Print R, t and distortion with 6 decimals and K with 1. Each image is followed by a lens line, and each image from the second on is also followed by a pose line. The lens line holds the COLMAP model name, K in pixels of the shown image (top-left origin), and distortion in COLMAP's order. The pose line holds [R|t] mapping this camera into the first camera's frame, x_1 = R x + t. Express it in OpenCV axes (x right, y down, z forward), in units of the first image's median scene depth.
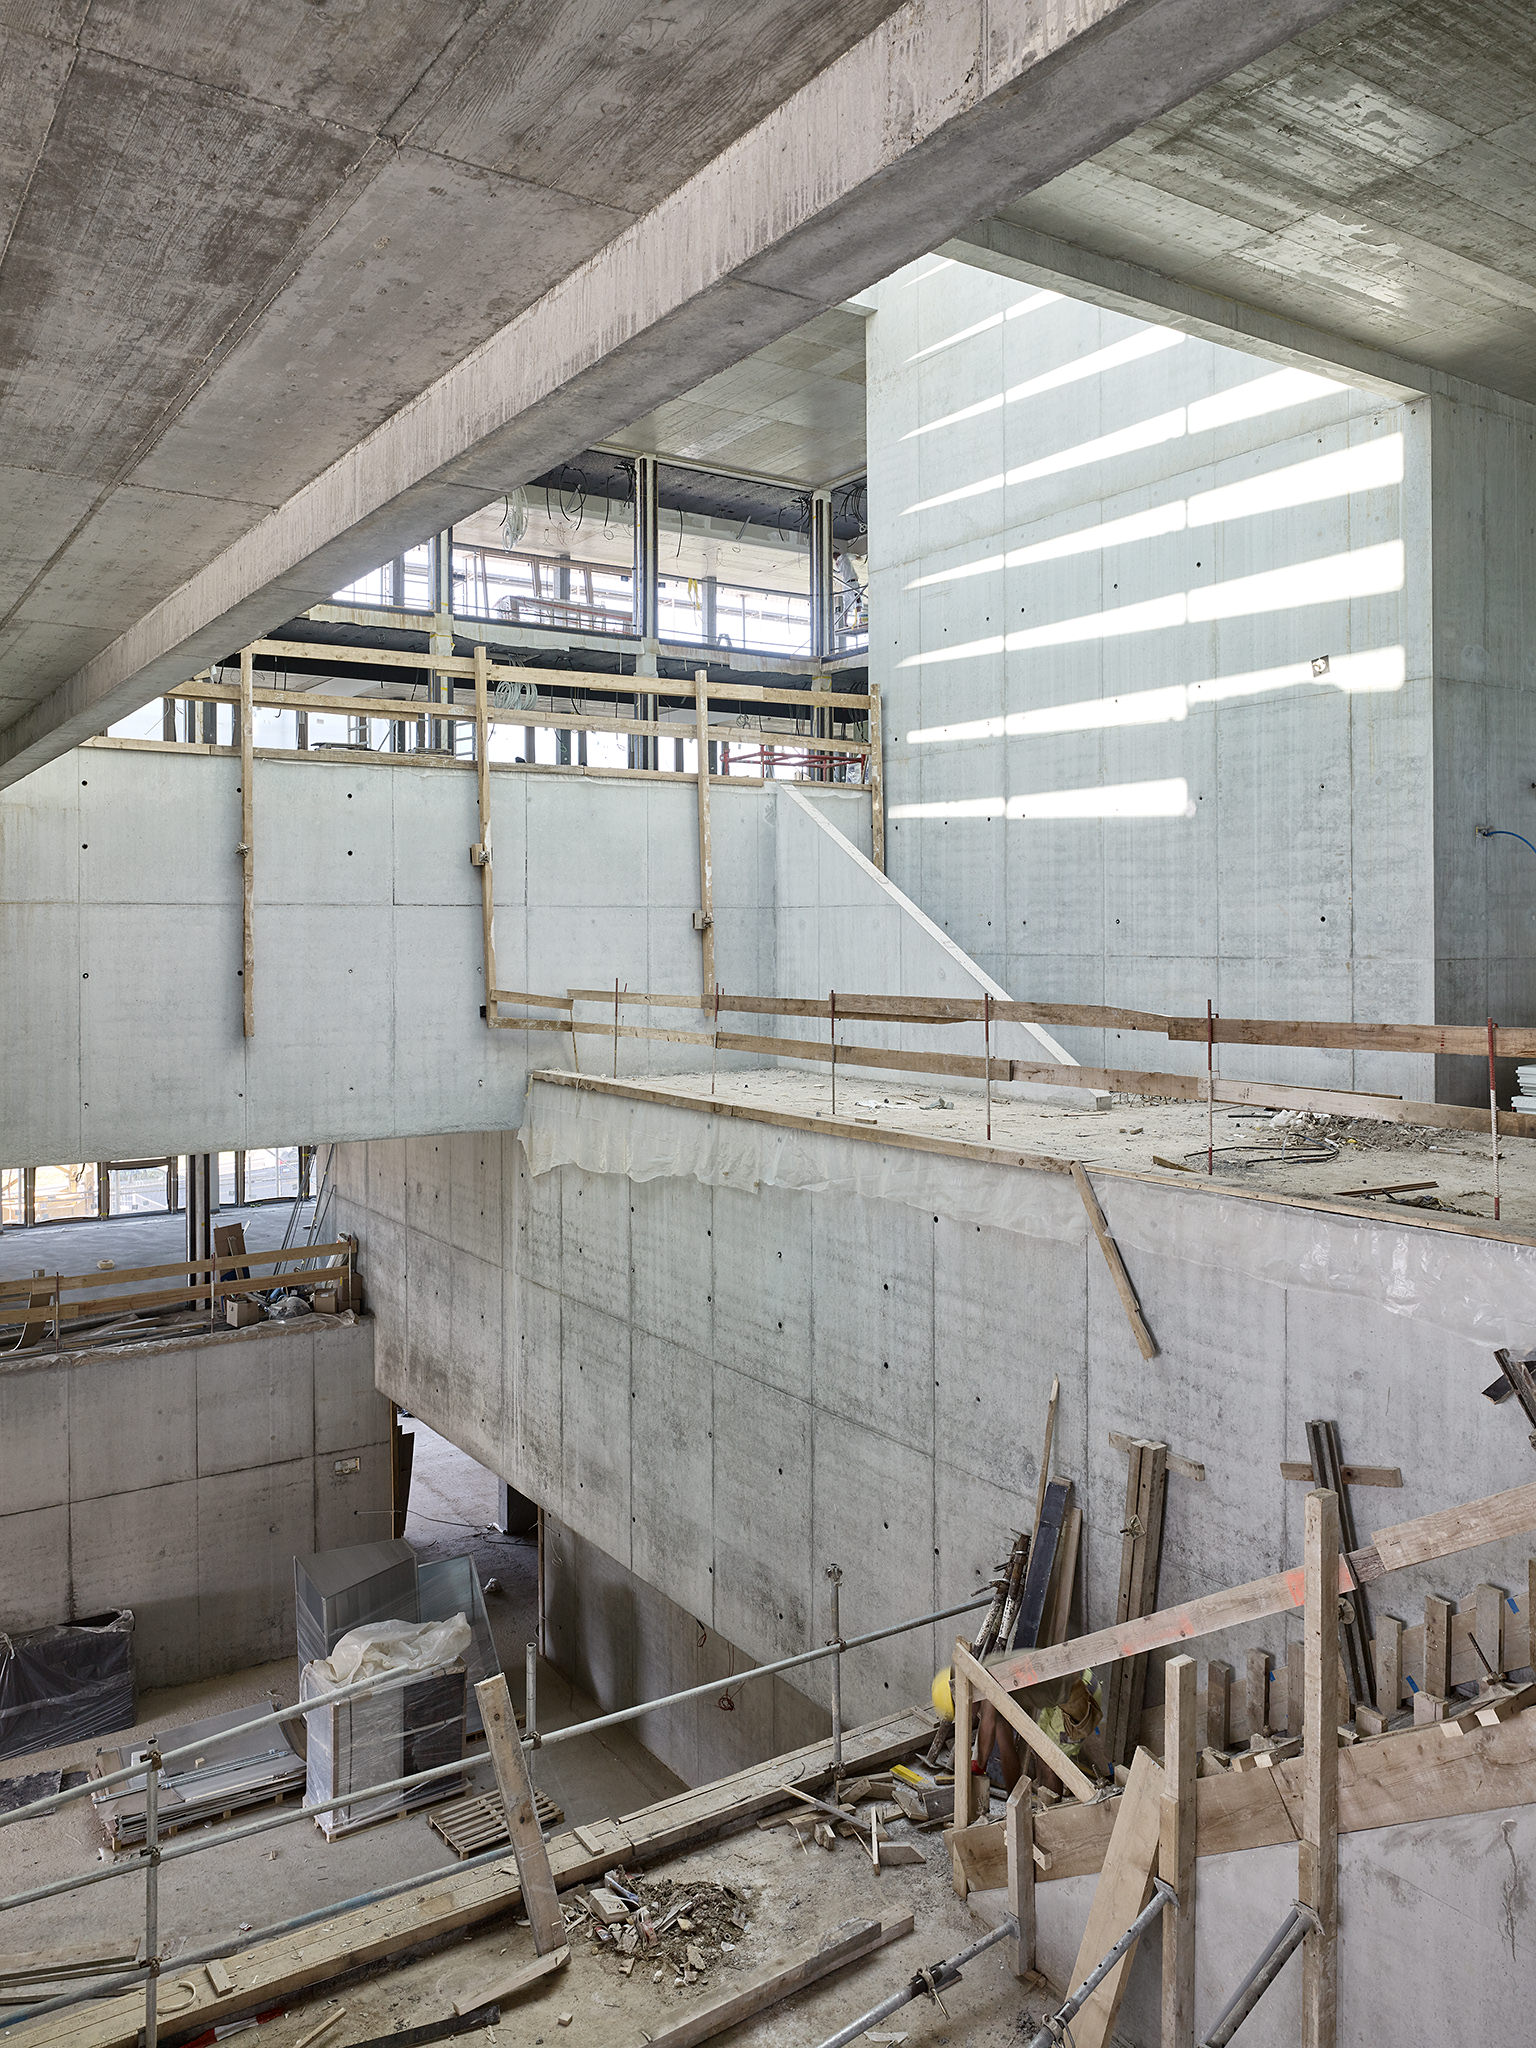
lens RADIAL K [[1527.6, 0, 766.0], [0, 1527.6, 941.7], [0, 0, 1]] dist [-0.012813, 0.001485]
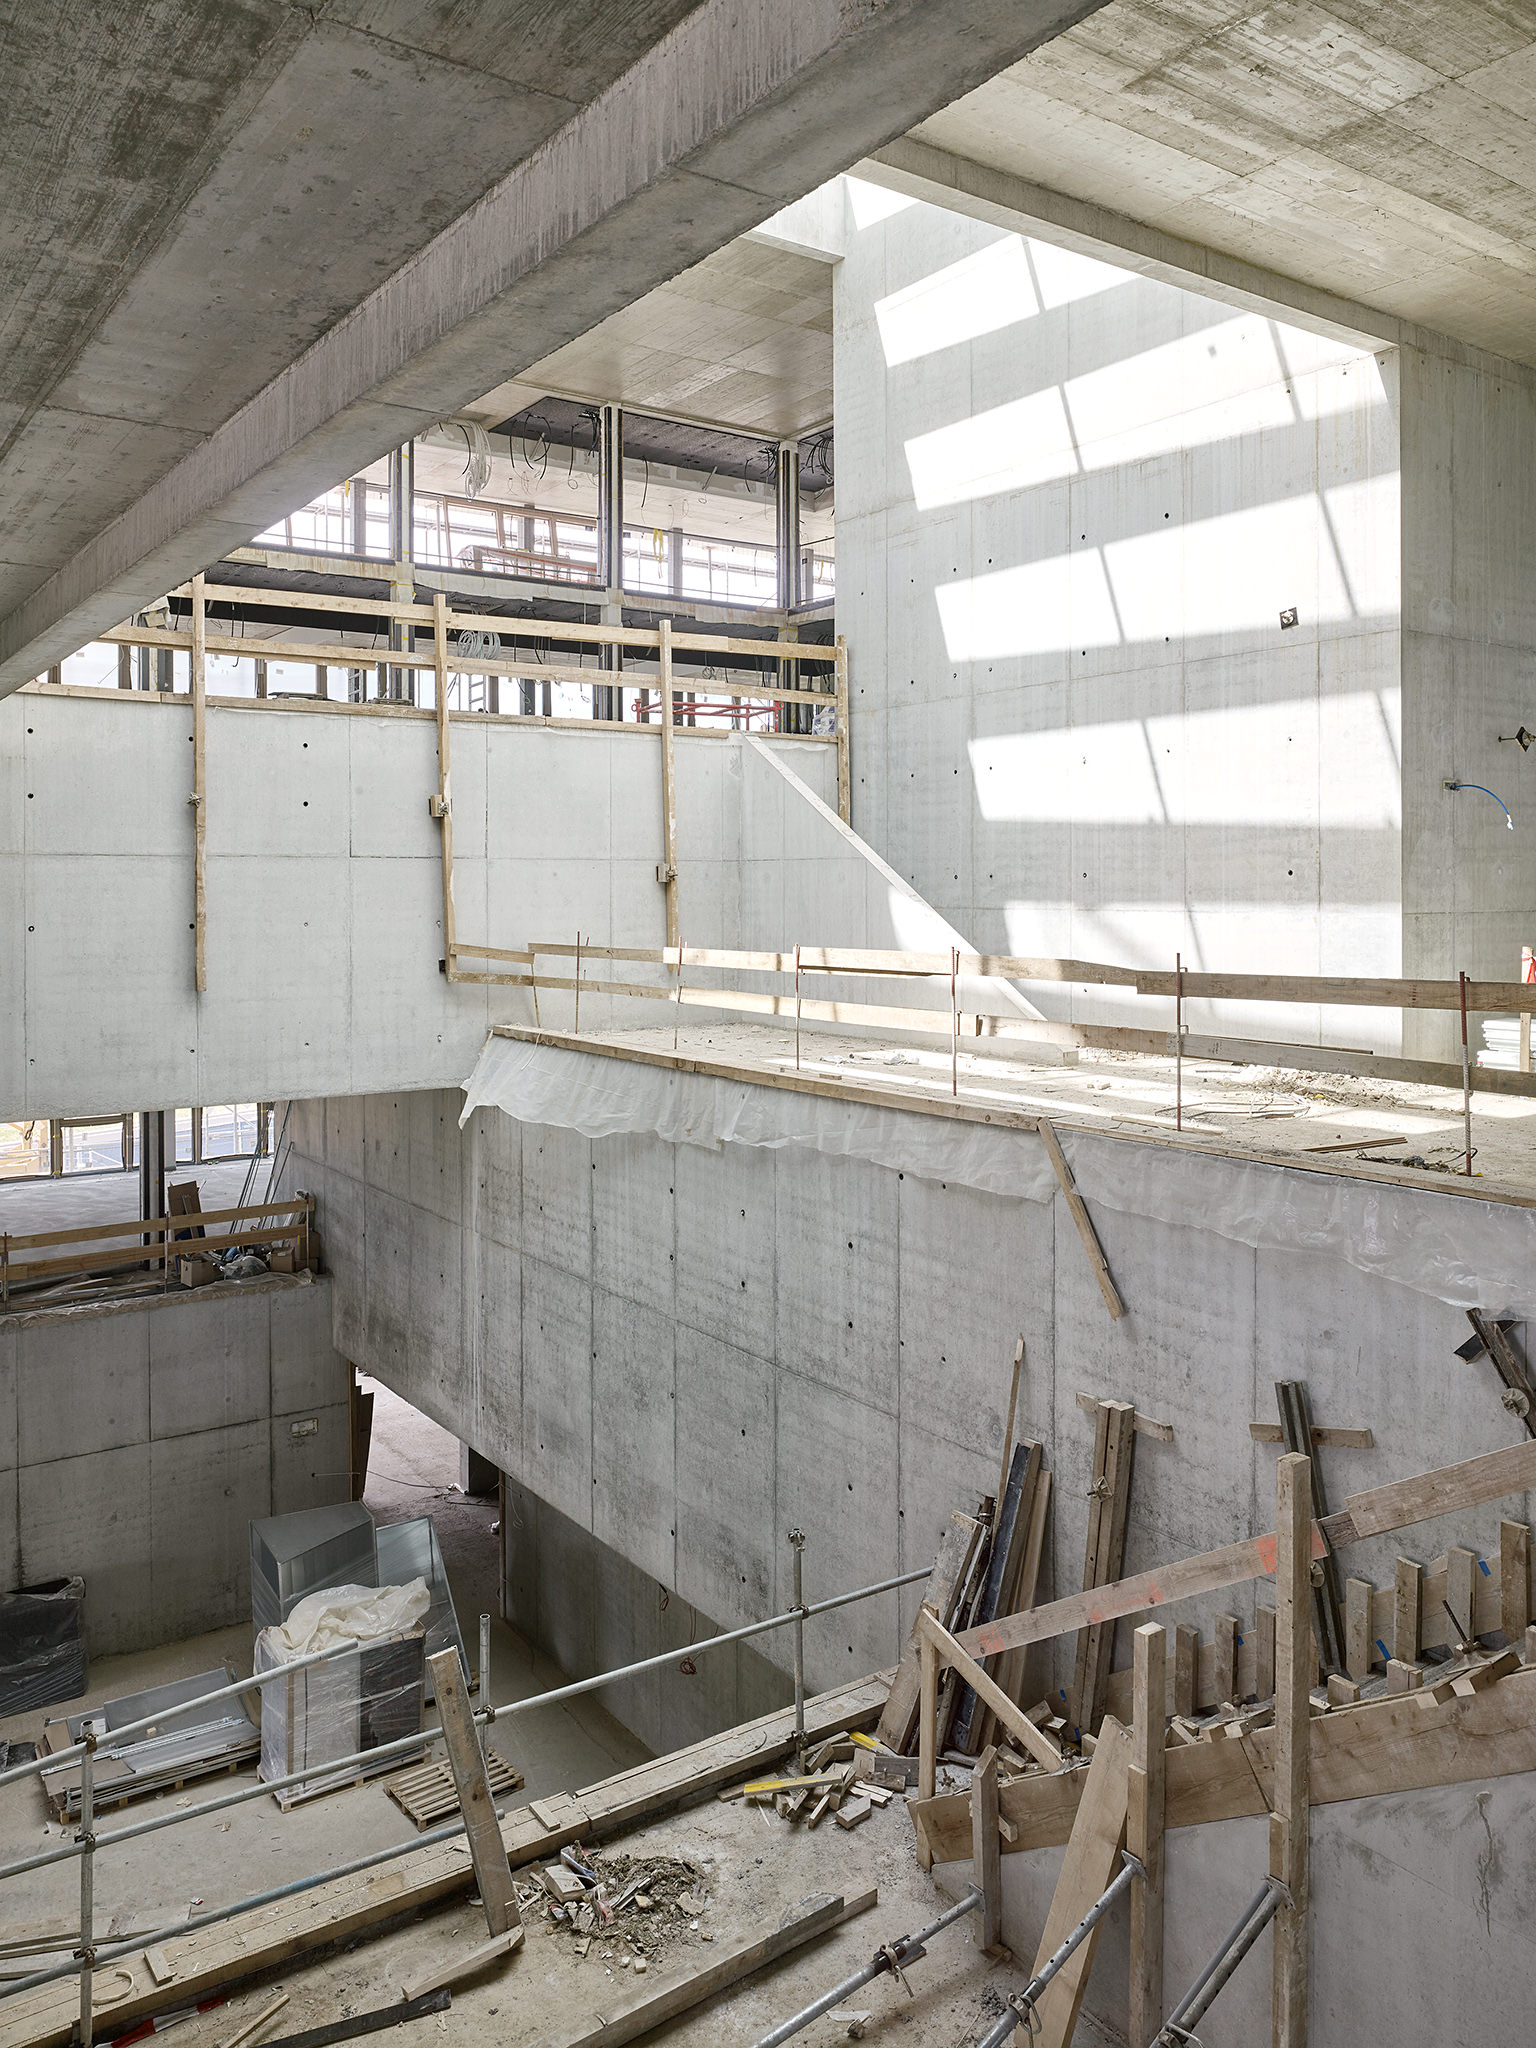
lens RADIAL K [[1527.0, 0, 772.7], [0, 1527.0, 900.4], [0, 0, 1]] dist [-0.013746, 0.003112]
pose [[0.999666, 0.001499, 0.025802, 0.002591], [-0.001562, 0.999996, 0.002419, 0.001389], [-0.025798, -0.002458, 0.999664, 0.017147]]
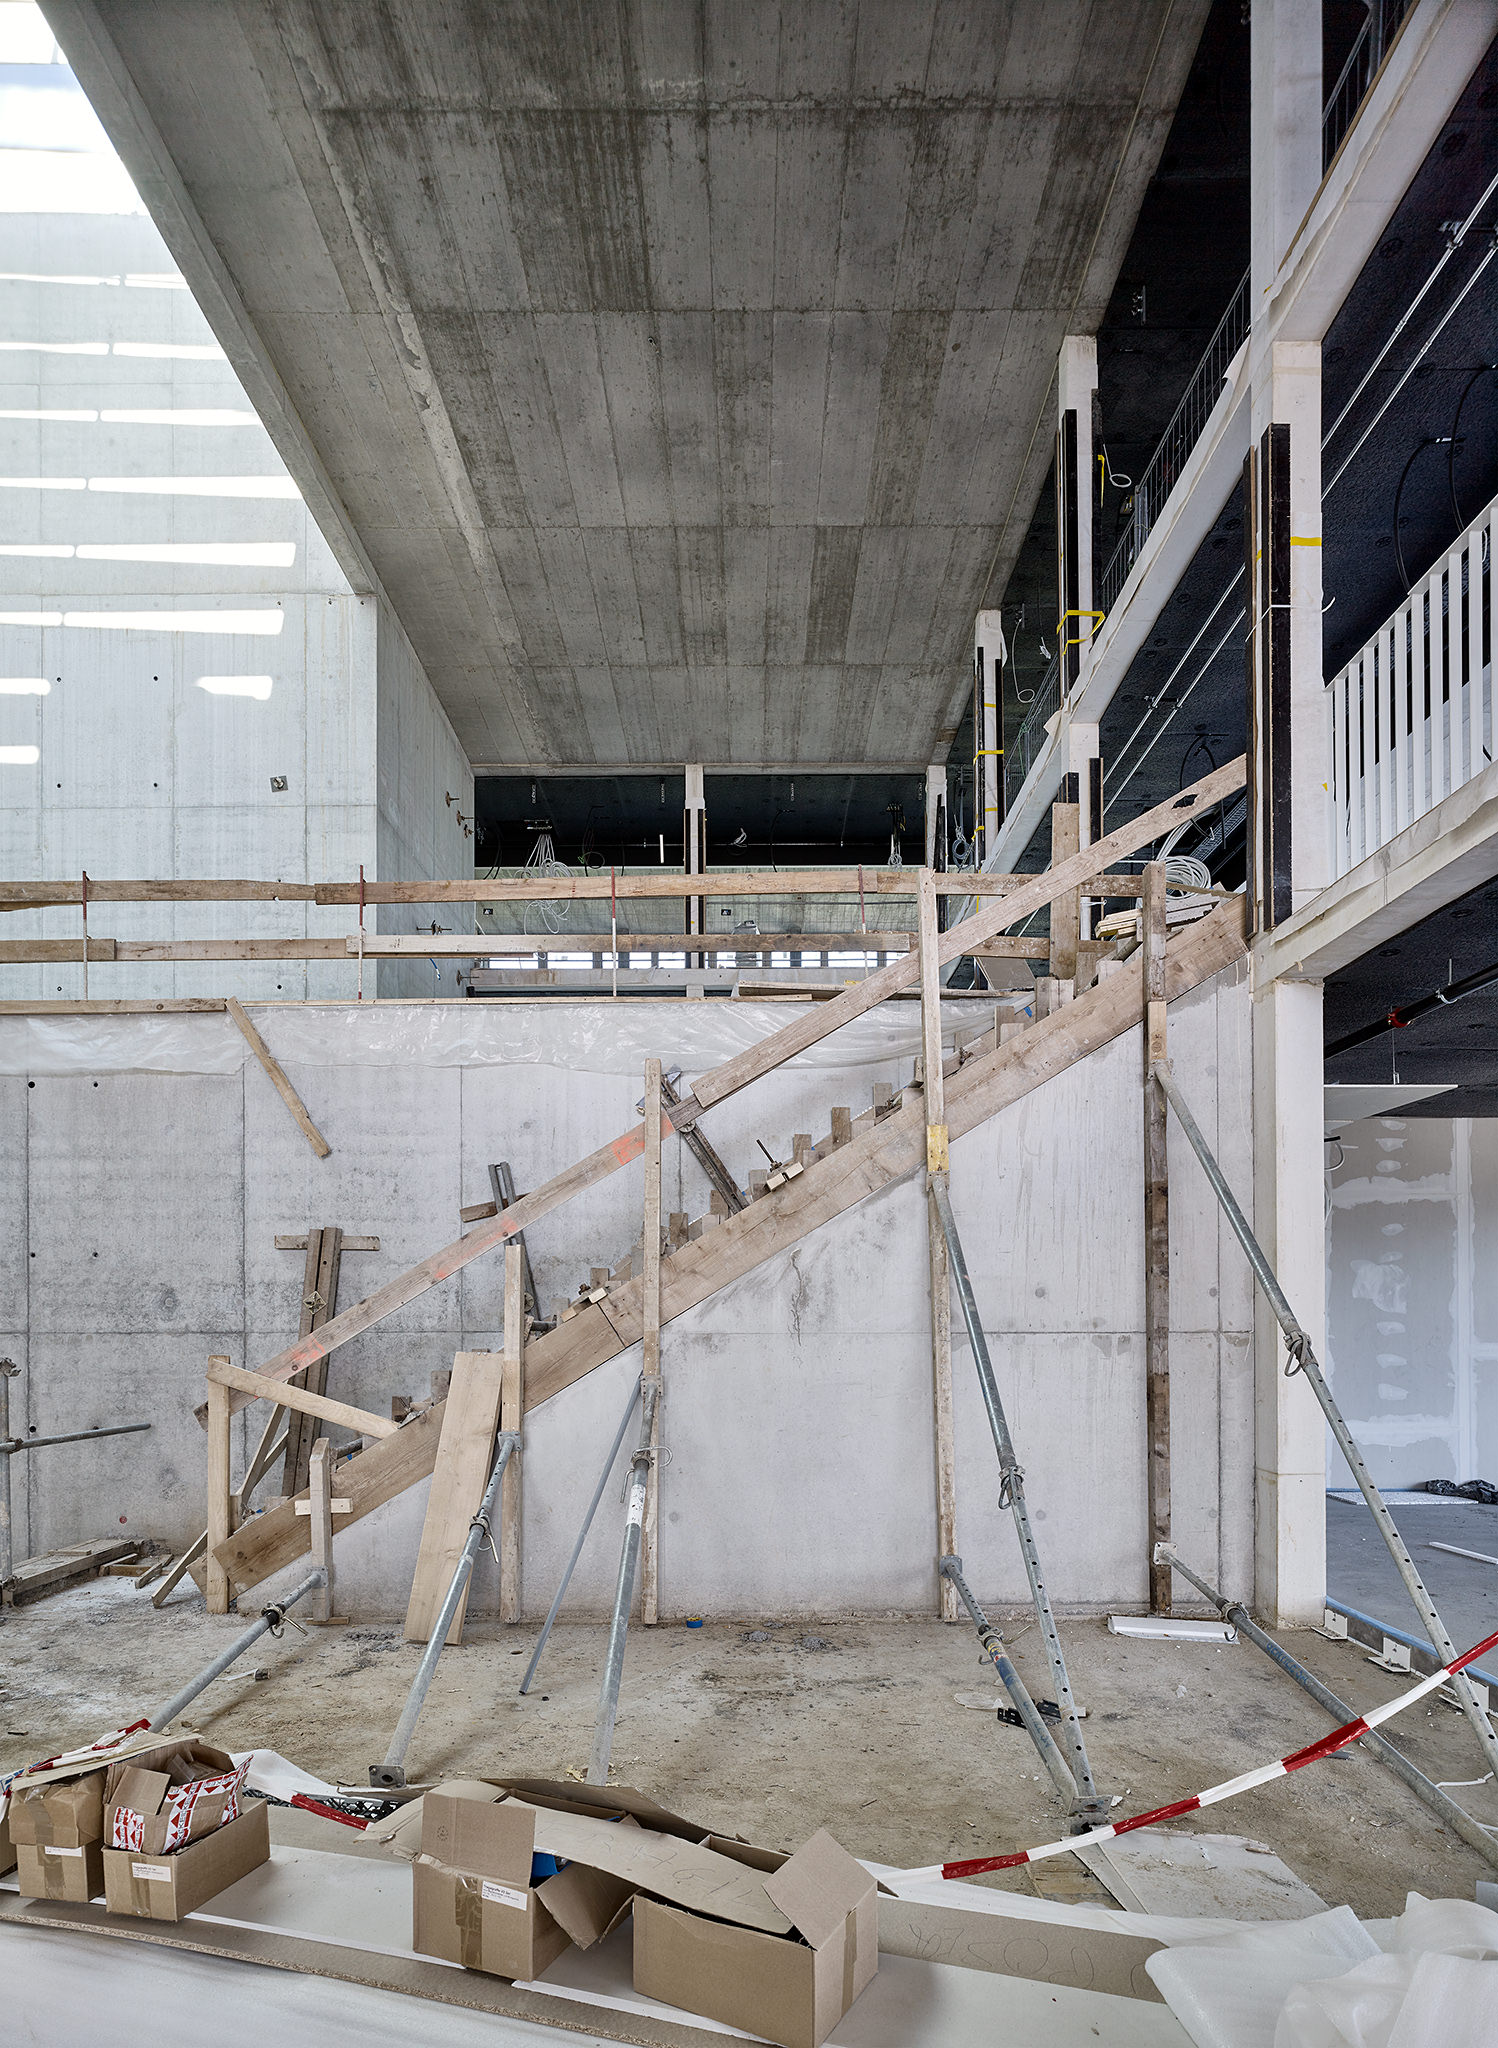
lens RADIAL K [[1117.3, 0, 750.1], [0, 1117.3, 1324.8], [0, 0, 1]] dist [-0.018933, 0.011808]
pose [[0.557029, 0.002403, 0.830490, -0.196447], [0.006813, 0.999949, -0.007462, 0.306496], [-0.830465, 0.009814, 0.556984, 0.205851]]
